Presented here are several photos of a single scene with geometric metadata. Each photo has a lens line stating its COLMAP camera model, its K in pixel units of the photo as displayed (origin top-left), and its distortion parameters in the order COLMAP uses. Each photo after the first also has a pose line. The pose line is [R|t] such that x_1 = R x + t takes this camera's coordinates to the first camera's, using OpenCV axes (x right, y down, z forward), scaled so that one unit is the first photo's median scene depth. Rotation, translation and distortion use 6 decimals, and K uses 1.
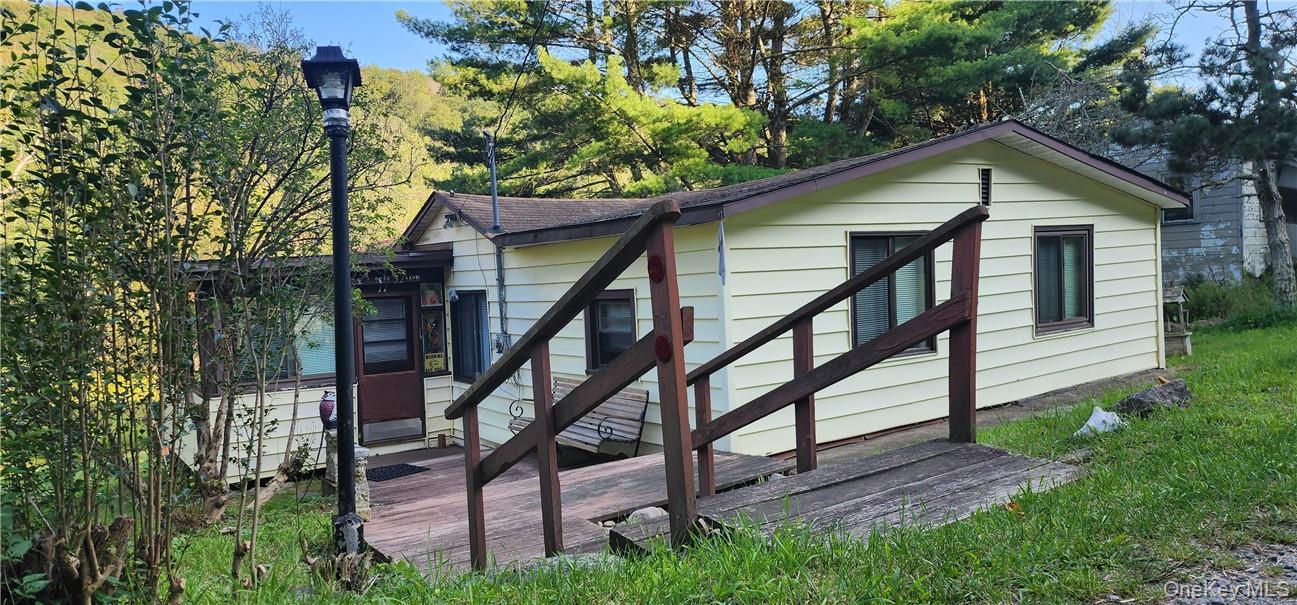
lens RADIAL K [[868.9, 0, 666.3], [0, 868.9, 309.6], [0, 0, 1]] dist [0.052771, -0.025377]
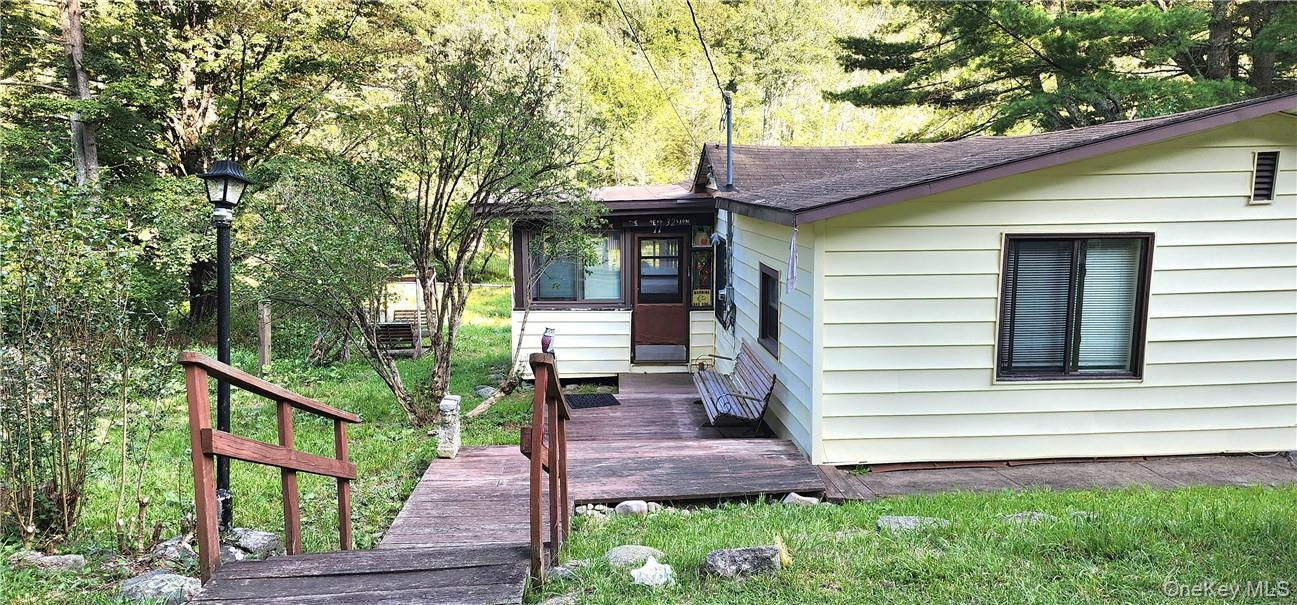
lens RADIAL K [[868.9, 0, 654.9], [0, 868.9, 294.1], [0, 0, 1]] dist [0.052771, -0.025377]
pose [[0.841078, 0.116888, -0.528134, 0.284253], [-0.053457, 0.989555, 0.133877, -0.094769], [0.538266, -0.084369, 0.838541, 0.047990]]
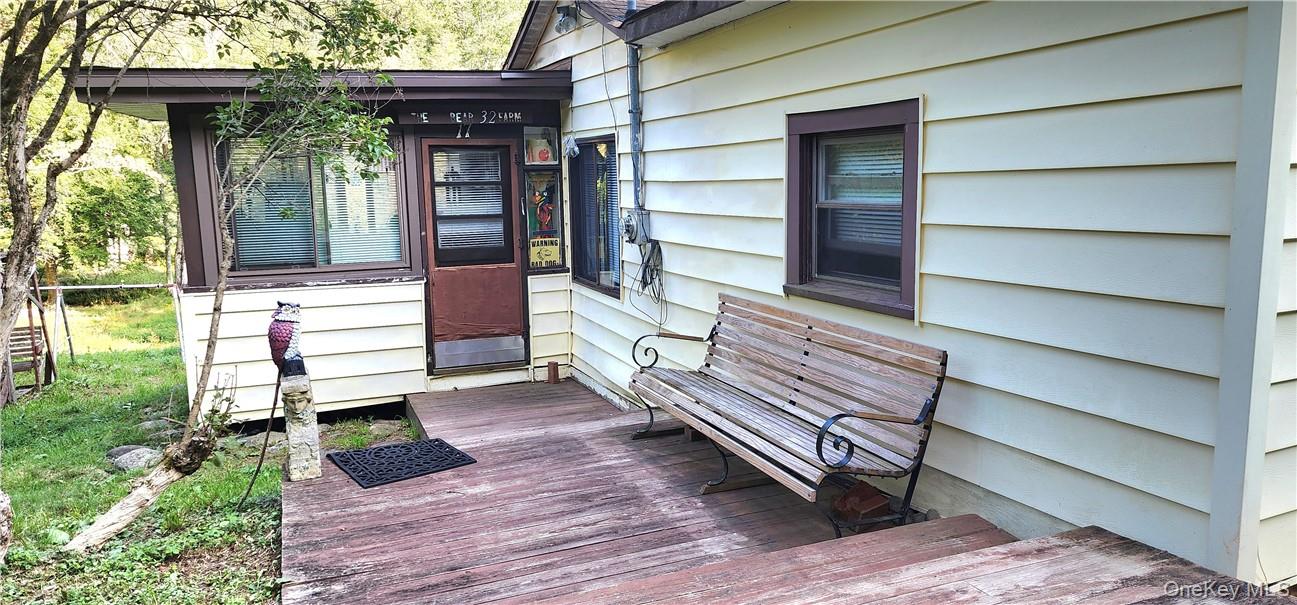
lens RADIAL K [[868.9, 0, 648.5], [0, 868.9, 305.1], [0, 0, 1]] dist [0.052771, -0.025377]
pose [[0.973078, 0.055734, -0.223637, -0.046967], [-0.028140, 0.991791, 0.124732, 0.017885], [0.228753, -0.115081, 0.966658, 0.415071]]
